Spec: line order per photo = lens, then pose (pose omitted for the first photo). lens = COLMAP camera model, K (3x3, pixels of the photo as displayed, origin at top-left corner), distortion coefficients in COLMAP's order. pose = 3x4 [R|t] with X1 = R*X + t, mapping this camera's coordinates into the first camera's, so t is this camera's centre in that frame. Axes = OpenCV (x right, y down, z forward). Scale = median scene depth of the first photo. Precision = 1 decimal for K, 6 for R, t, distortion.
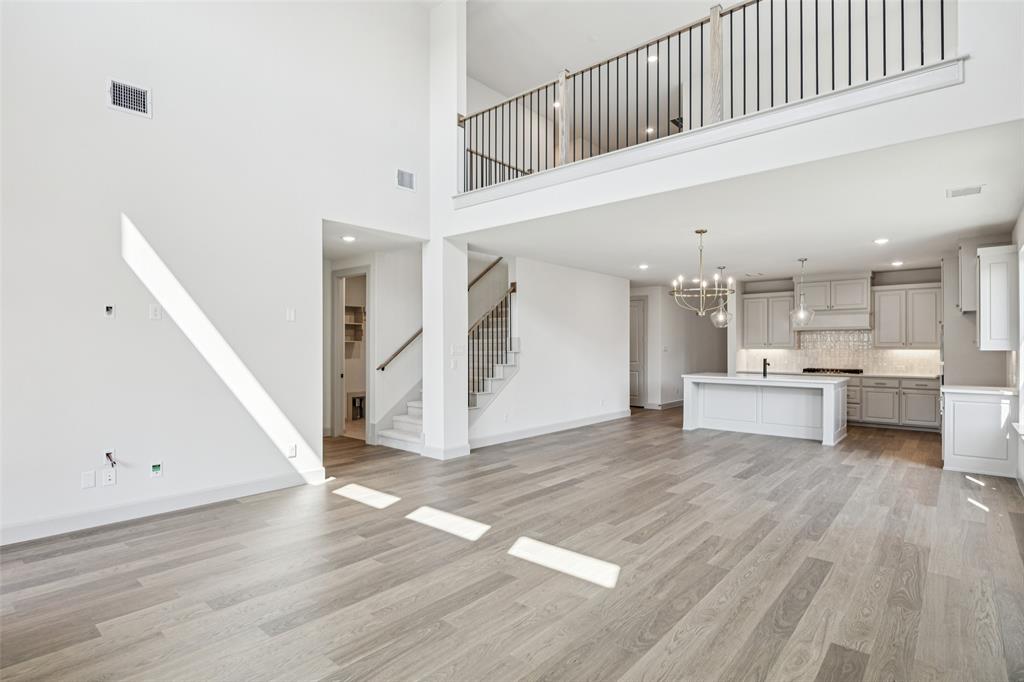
lens RADIAL K [[537.5, 0, 511.8], [0, 537.5, 346.7], [0, 0, 1]] dist [0.000921, 0.000074]
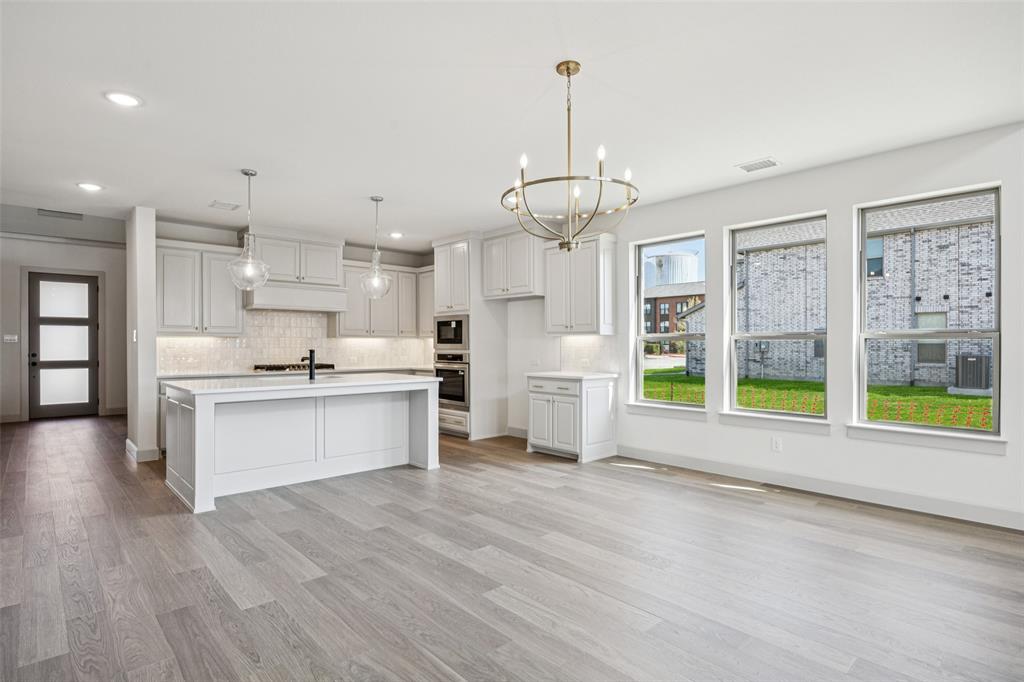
lens RADIAL K [[537.5, 0, 509.7], [0, 537.5, 343.4], [0, 0, 1]] dist [0.000921, 0.000074]
pose [[0.108521, 0.001206, 0.994093, -0.095689], [-0.010368, 0.999946, -0.000081, 0.010811], [-0.994040, -0.010298, 0.108528, 0.661734]]
